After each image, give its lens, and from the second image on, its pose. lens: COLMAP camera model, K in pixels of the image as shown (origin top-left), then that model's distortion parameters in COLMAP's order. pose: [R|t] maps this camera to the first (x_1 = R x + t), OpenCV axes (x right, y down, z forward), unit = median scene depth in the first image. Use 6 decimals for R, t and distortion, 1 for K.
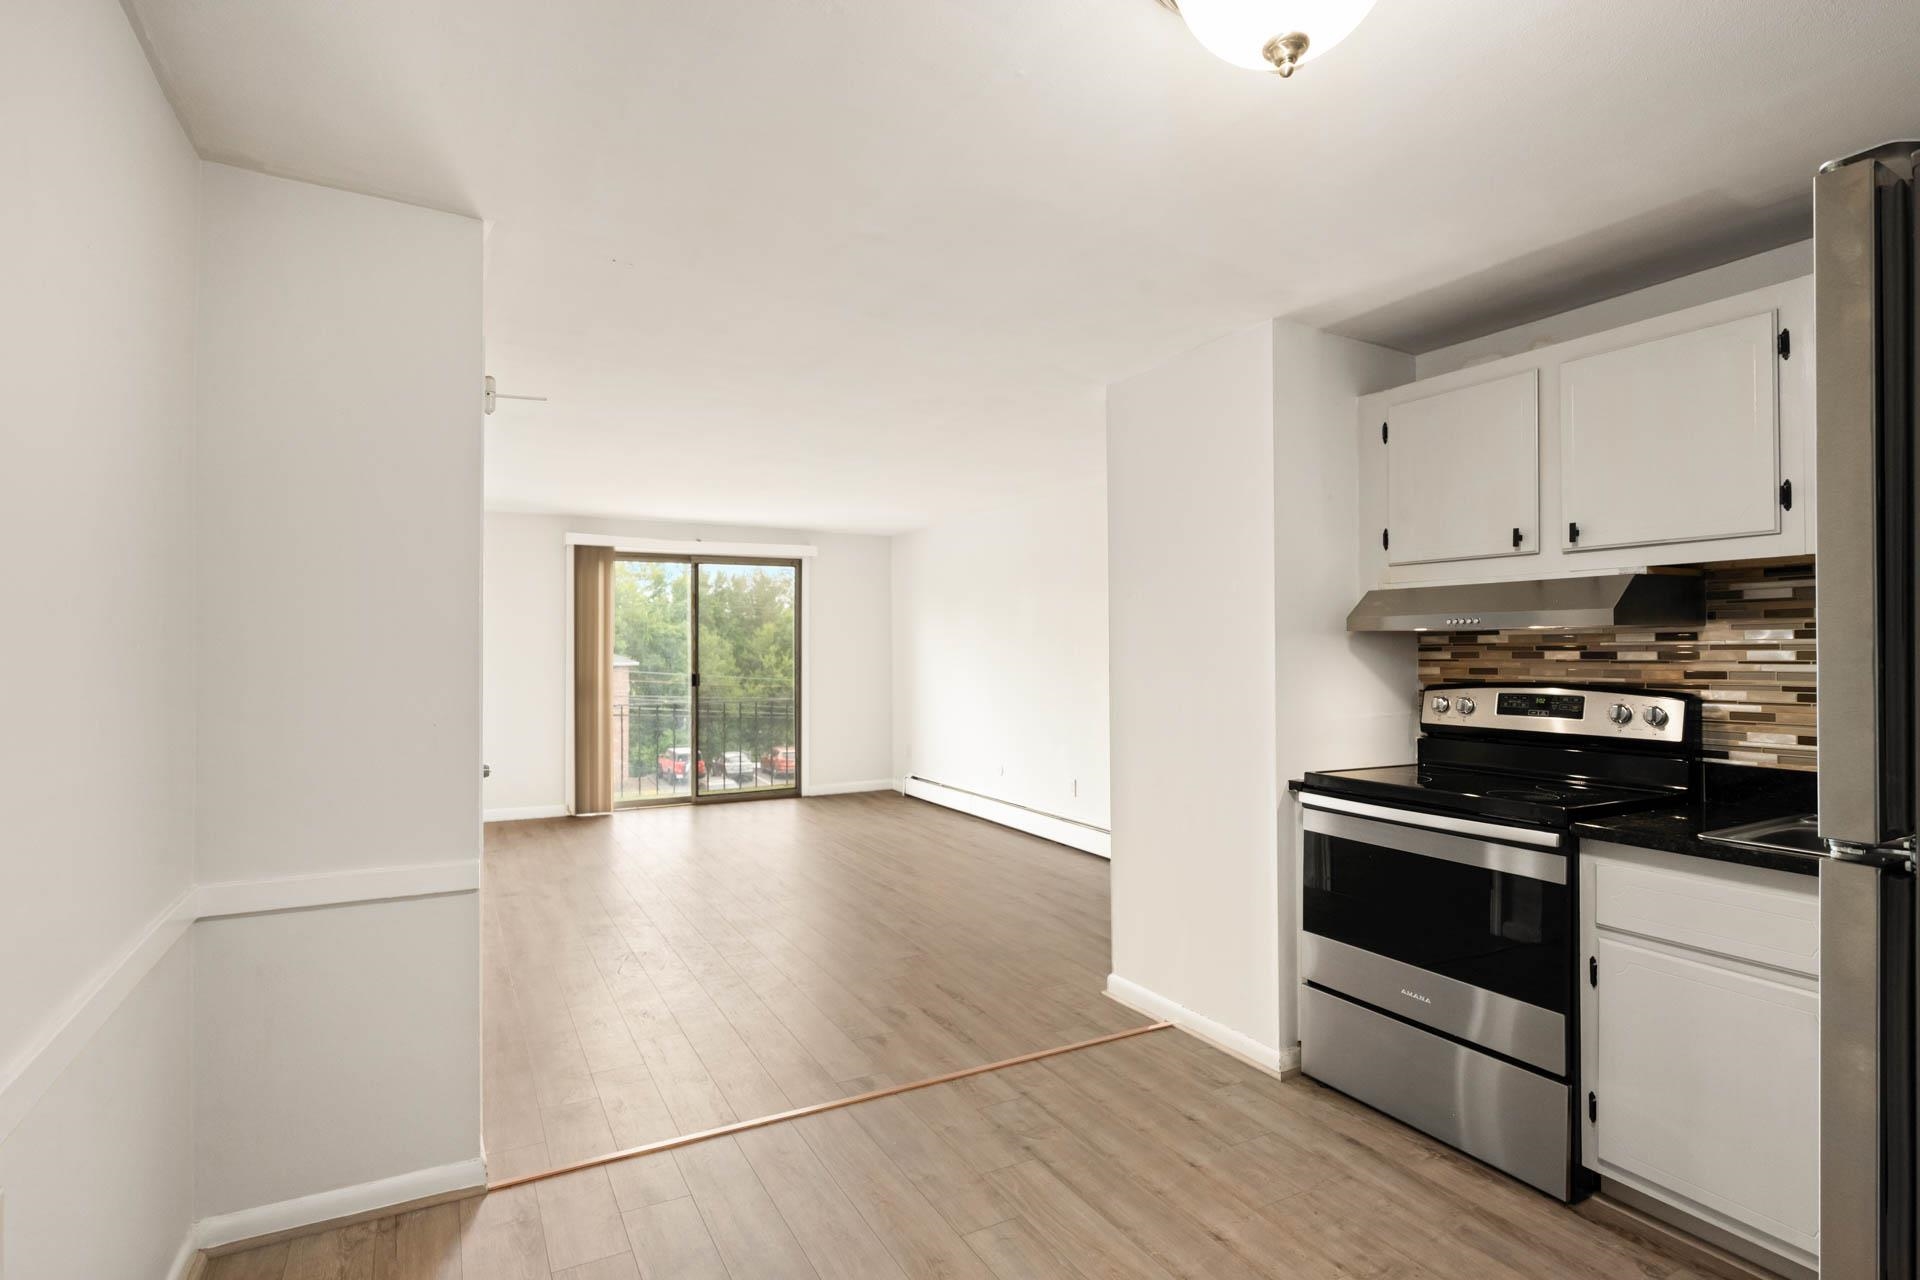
lens RADIAL K [[946.9, 0, 960.0], [0, 946.9, 640.0], [0, 0, 1]] dist [0.002392, 0.000442]
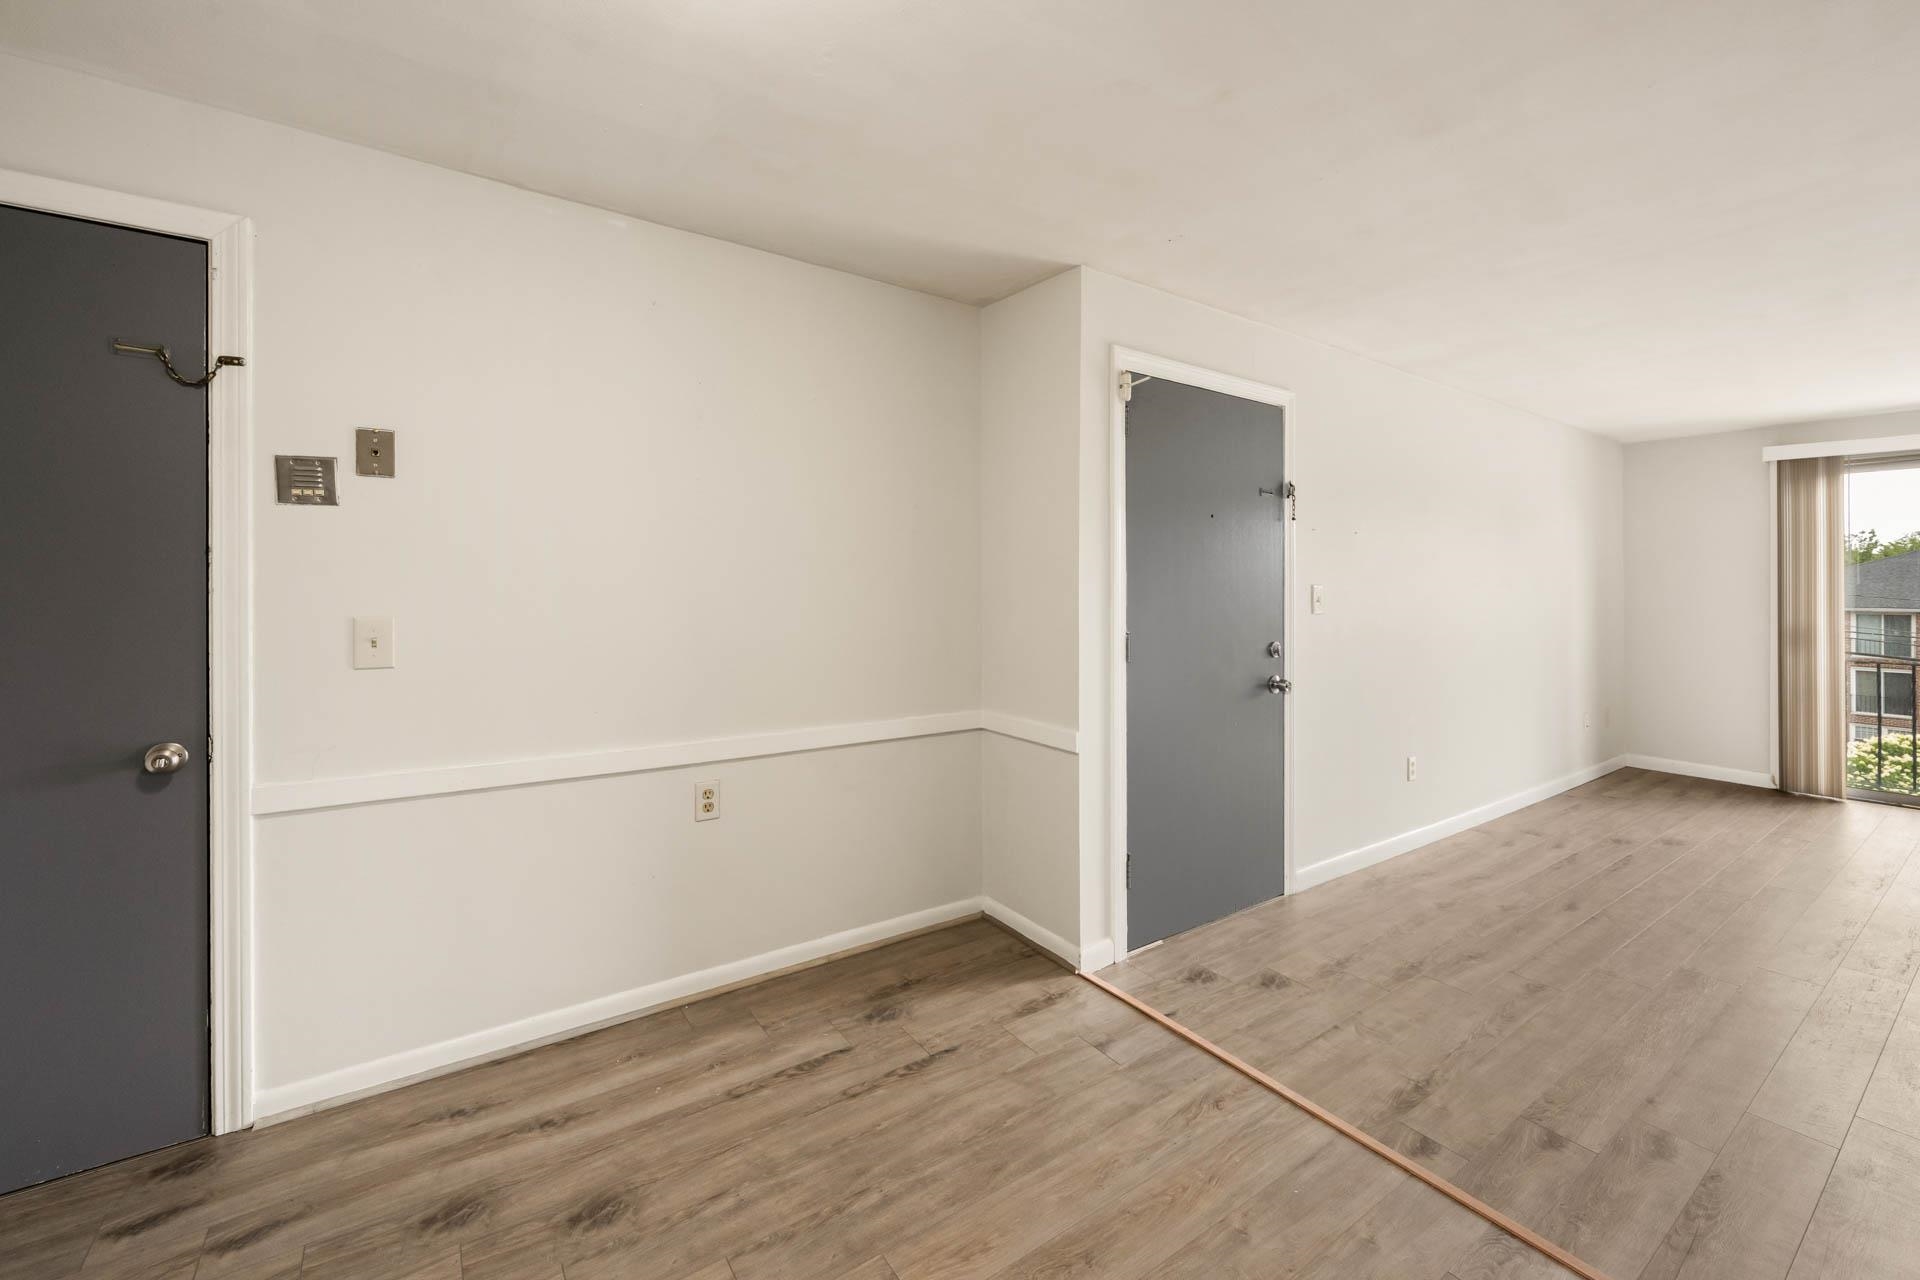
lens RADIAL K [[798.0, 0, 975.6], [0, 798.0, 582.5], [0, 0, 1]] dist [0.000268, -0.000028]
pose [[0.114677, -0.004298, -0.993394, 0.568837], [0.004517, 0.999983, -0.003805, 0.015131], [0.993393, -0.004051, 0.114695, 0.646654]]
